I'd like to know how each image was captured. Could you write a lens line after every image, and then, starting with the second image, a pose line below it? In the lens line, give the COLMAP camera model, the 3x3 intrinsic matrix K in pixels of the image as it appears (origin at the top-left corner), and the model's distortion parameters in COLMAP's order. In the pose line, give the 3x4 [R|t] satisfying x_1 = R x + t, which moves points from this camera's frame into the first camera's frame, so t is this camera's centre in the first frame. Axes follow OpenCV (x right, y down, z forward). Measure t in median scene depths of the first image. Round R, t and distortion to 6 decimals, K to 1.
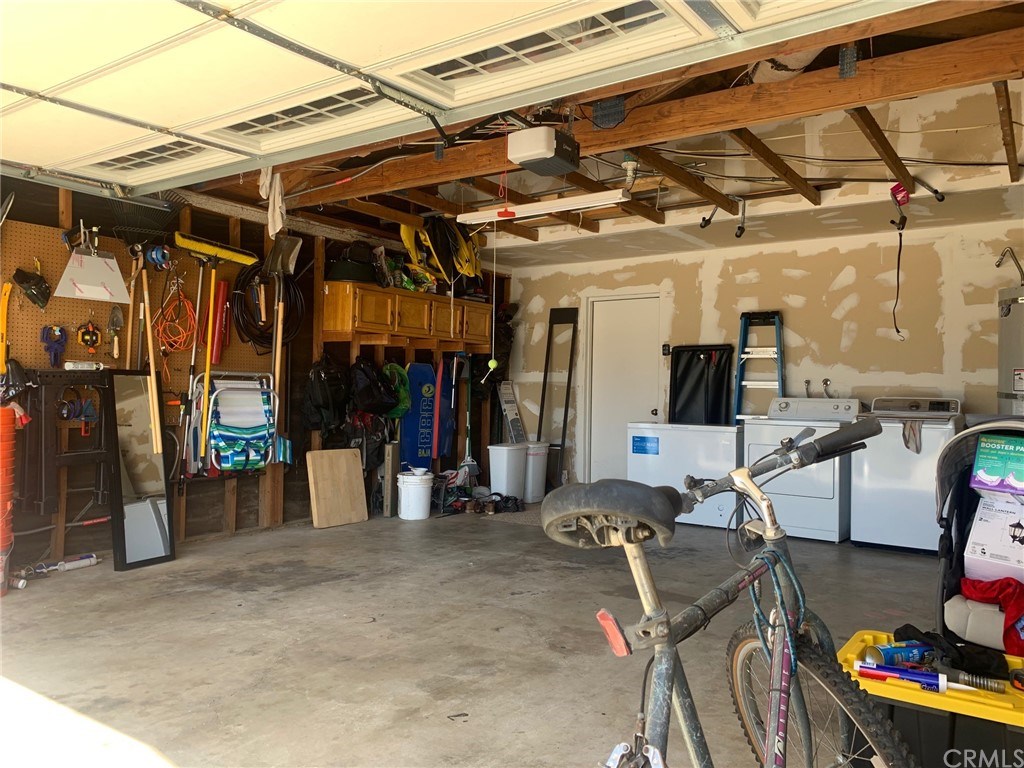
lens RADIAL K [[785.1, 0, 496.1], [0, 785.1, 364.8], [0, 0, 1]] dist [0.039082, -0.045131]
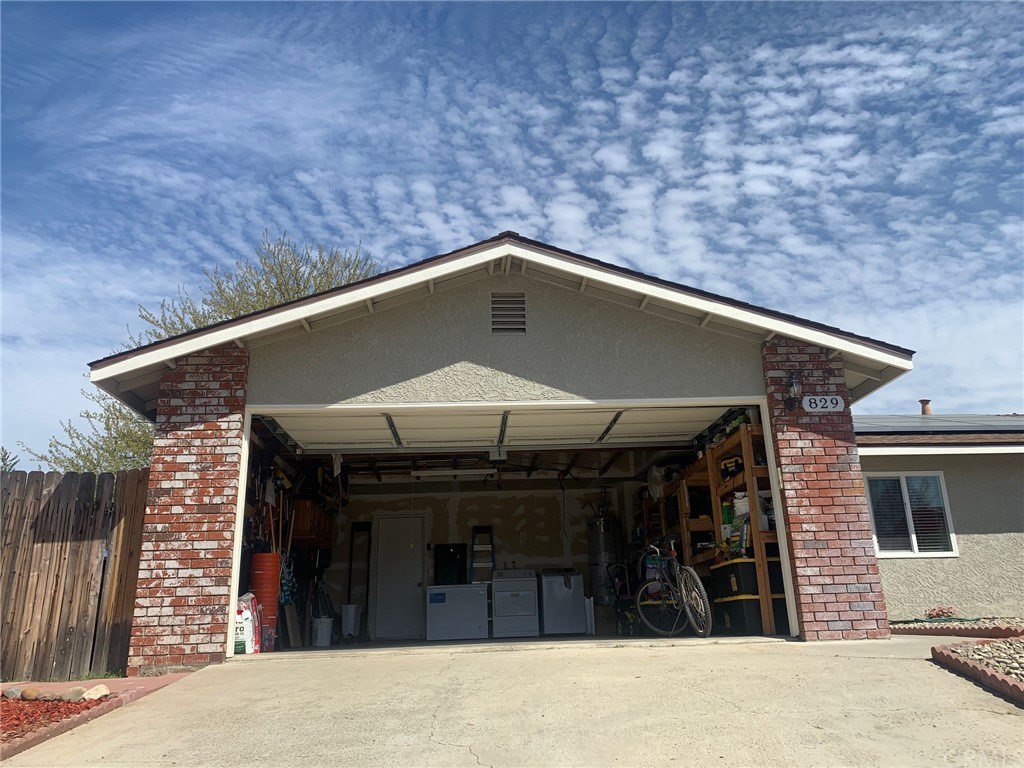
lens RADIAL K [[785.1, 0, 507.7], [0, 785.1, 376.2], [0, 0, 1]] dist [0.039082, -0.045131]
pose [[0.785533, 0.146468, 0.601237, -1.018964], [0.023420, 0.963853, -0.265404, 0.112501], [-0.618377, 0.222564, 0.753708, -0.713805]]
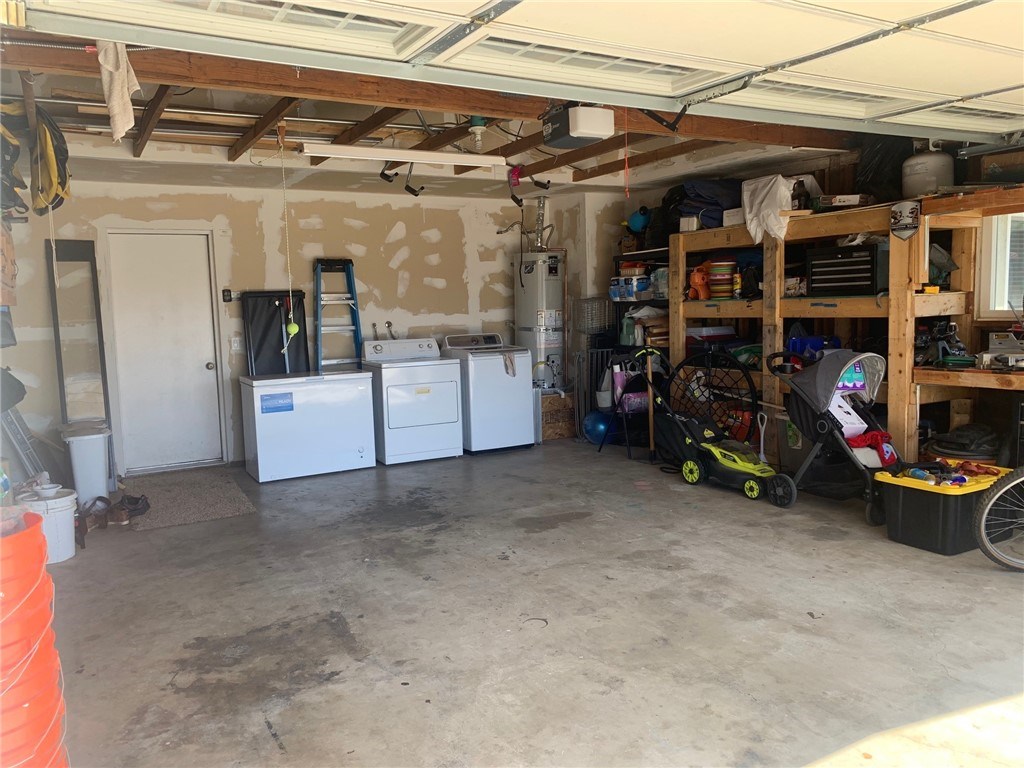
lens RADIAL K [[785.1, 0, 519.6], [0, 785.1, 385.9], [0, 0, 1]] dist [0.039082, -0.045131]
pose [[0.414757, -0.125490, 0.901237, -0.626593], [0.003498, 0.990657, 0.136331, -0.051352], [-0.909925, -0.053392, 0.411321, 0.417831]]
